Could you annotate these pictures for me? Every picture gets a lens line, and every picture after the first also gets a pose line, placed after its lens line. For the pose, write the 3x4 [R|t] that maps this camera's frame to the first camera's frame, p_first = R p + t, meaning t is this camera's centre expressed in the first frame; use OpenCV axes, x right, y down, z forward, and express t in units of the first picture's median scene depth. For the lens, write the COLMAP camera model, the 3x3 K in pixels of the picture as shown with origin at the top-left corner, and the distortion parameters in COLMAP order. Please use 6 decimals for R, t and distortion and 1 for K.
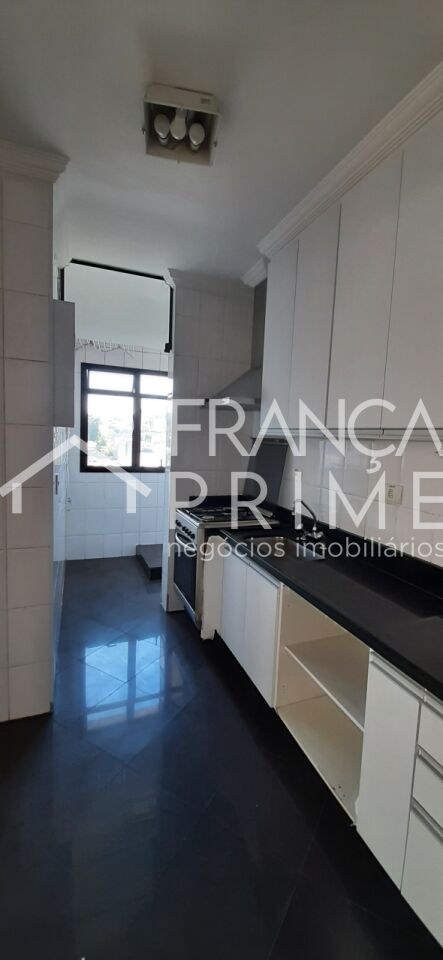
lens RADIAL K [[377.2, 0, 228.9], [0, 377.2, 473.9], [0, 0, 1]] dist [0.025396, -0.015616]
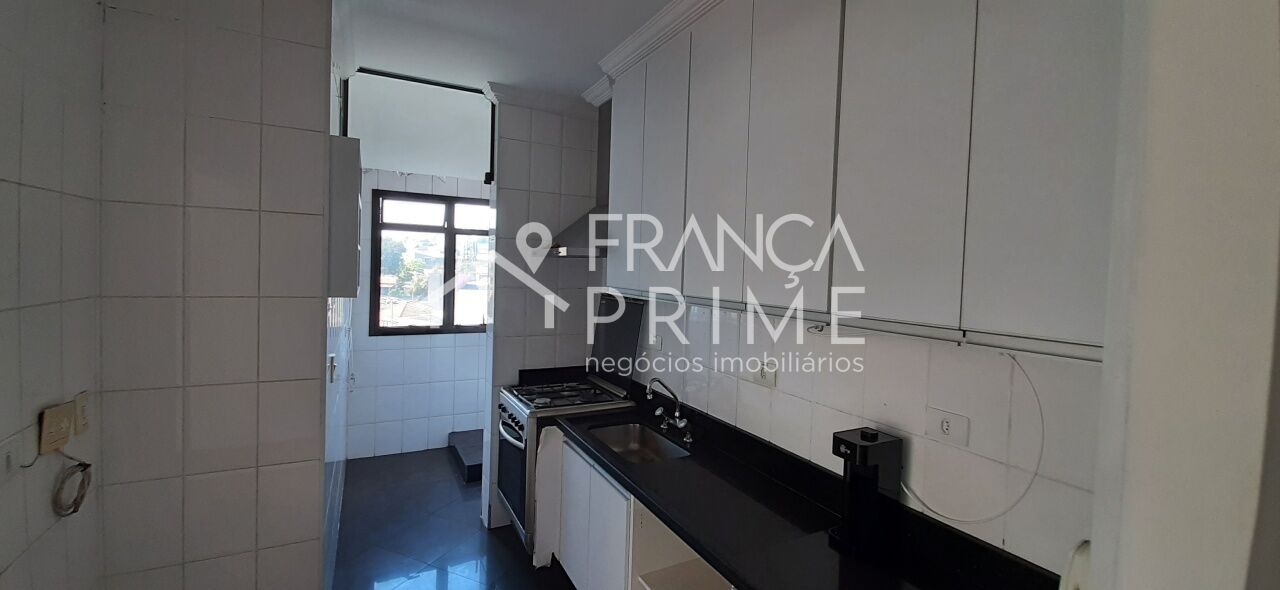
lens RADIAL K [[502.9, 0, 632.2], [0, 502.9, 284.5], [0, 0, 1]] dist [0.025396, -0.015616]
pose [[0.995042, -0.013515, 0.098534, 0.027992], [0.019426, 0.998053, -0.059275, -0.053599], [-0.097541, 0.060895, 0.993367, -0.042416]]
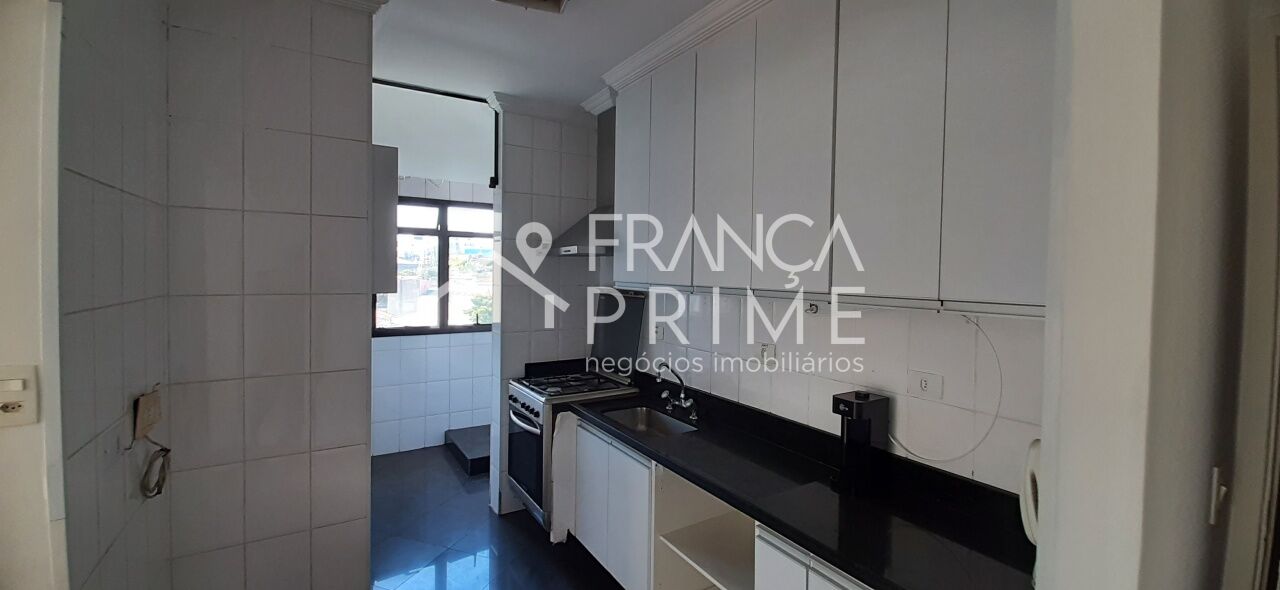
lens RADIAL K [[506.7, 0, 631.8], [0, 506.7, 284.9], [0, 0, 1]] dist [0.018556, -0.000050]
pose [[0.985499, -0.033266, 0.166386, -0.061566], [0.043934, 0.997180, -0.060849, -0.035748], [-0.163893, 0.067277, 0.984181, -0.121680]]
